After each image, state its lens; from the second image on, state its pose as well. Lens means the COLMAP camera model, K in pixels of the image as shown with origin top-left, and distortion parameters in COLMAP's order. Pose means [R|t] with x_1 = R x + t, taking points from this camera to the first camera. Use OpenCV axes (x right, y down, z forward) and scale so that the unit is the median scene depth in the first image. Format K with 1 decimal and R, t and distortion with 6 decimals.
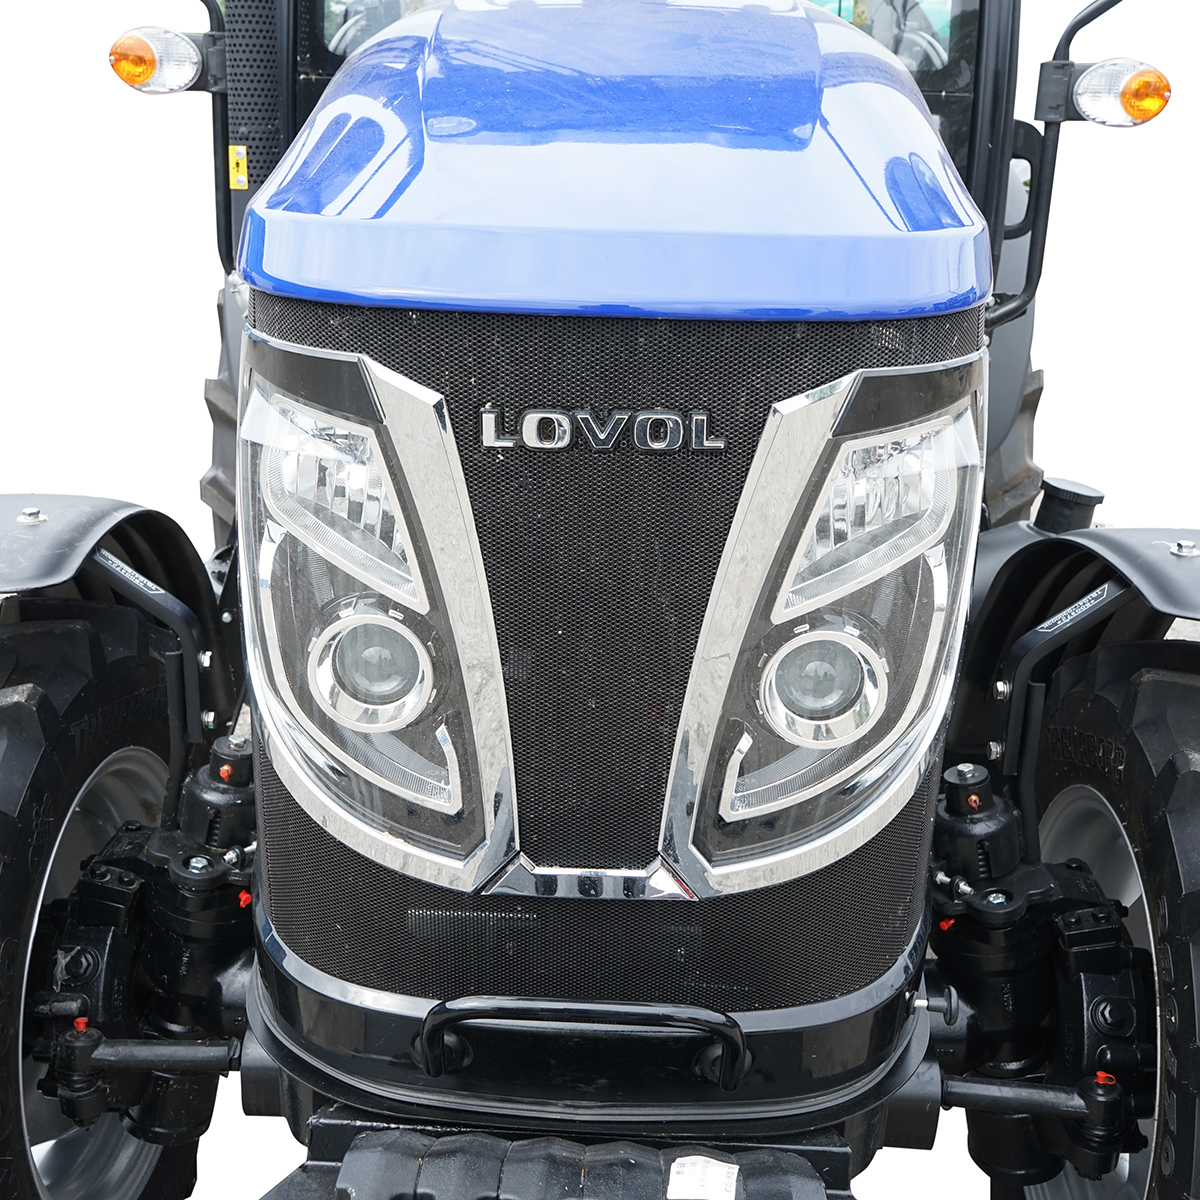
lens RADIAL K [[1469.1, 0, 599.1], [0, 1469.1, 587.4], [0, 0, 1]] dist [-0.017406, 0.026003]
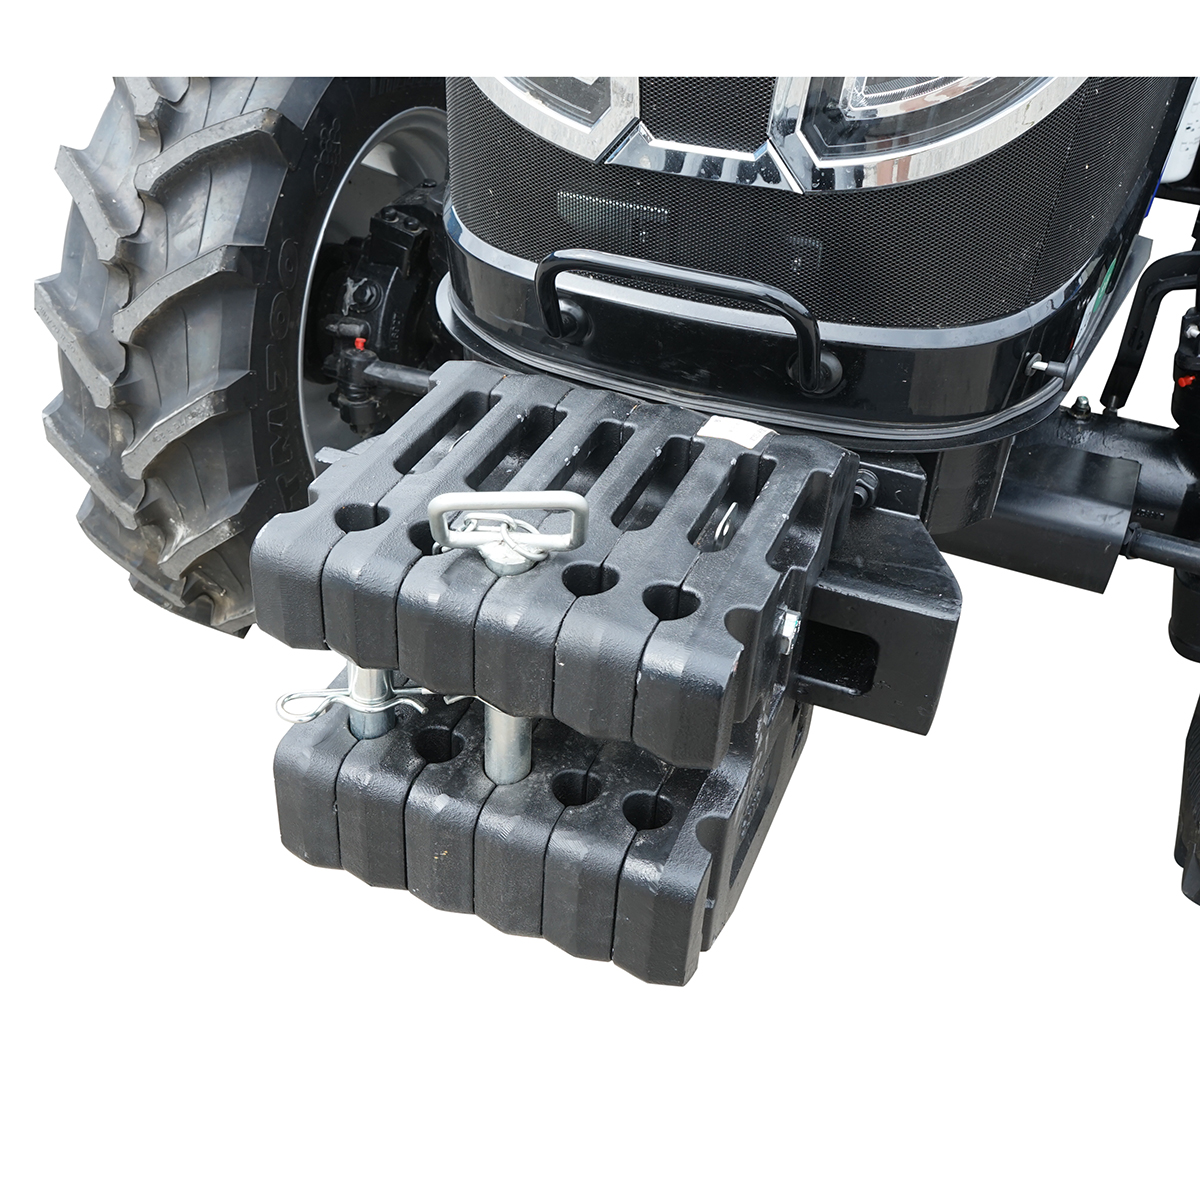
lens RADIAL K [[1464.3, 0, 535.2], [0, 1464.3, 685.9], [0, 0, 1]] dist [-0.010648, -0.021390]
pose [[0.937004, 0.217242, -0.273551, 0.158120], [-0.100635, 0.917772, 0.384145, 0.098586], [0.334510, -0.332416, 0.881818, -0.054942]]
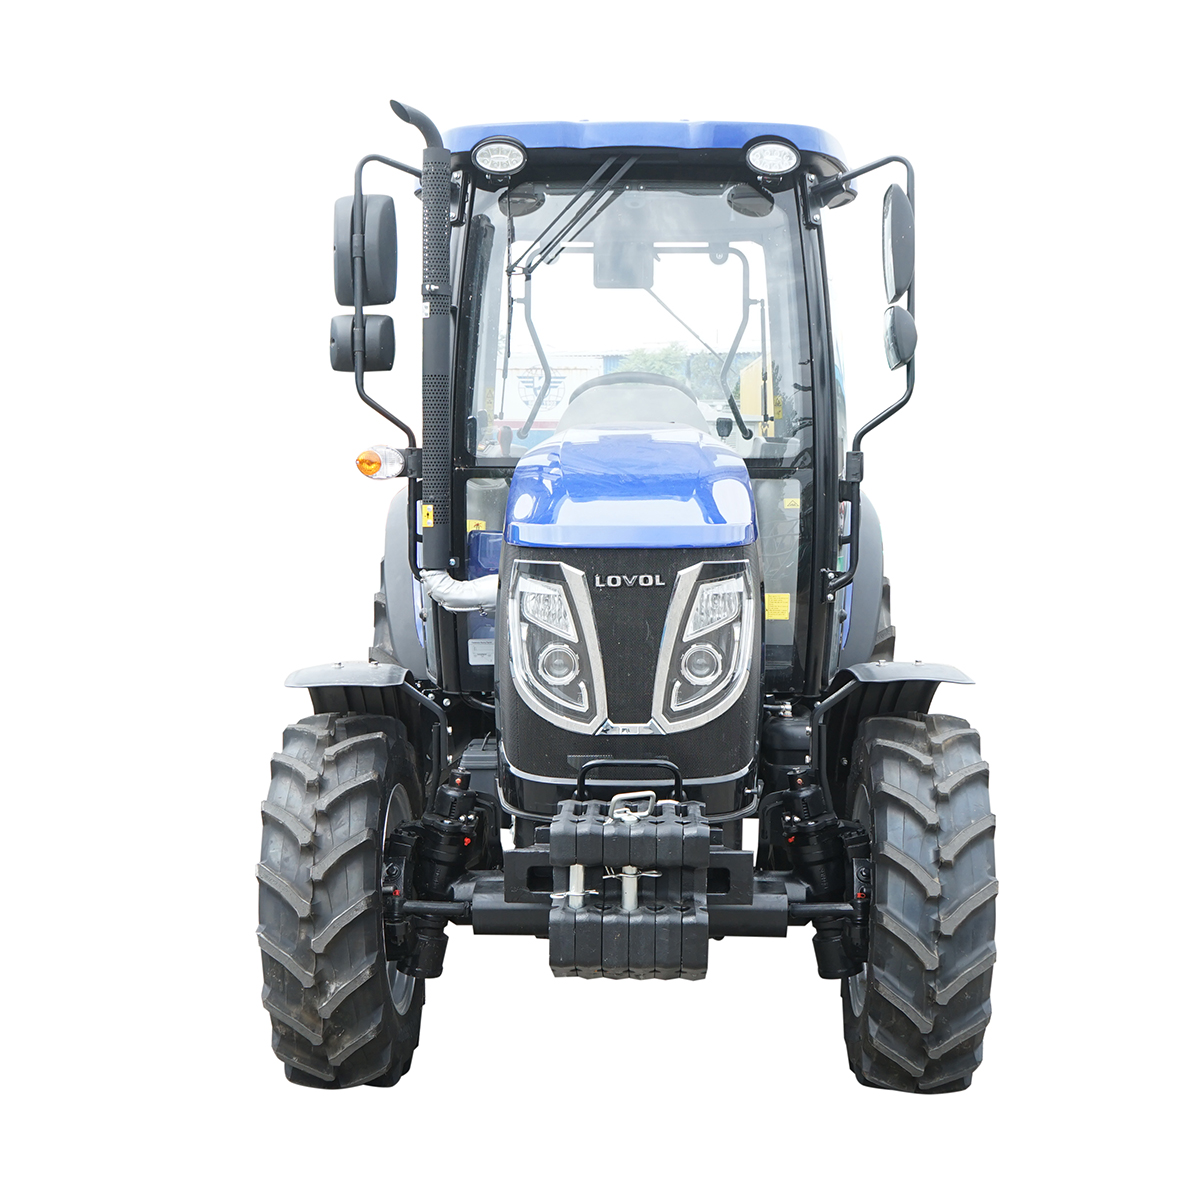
lens RADIAL K [[1469.1, 0, 599.1], [0, 1469.1, 587.4], [0, 0, 1]] dist [-0.017406, 0.026003]
pose [[0.999608, -0.027472, -0.005389, -0.029319], [0.025523, 0.973378, -0.227779, 0.391459], [0.011503, 0.227553, 0.973698, -1.338895]]
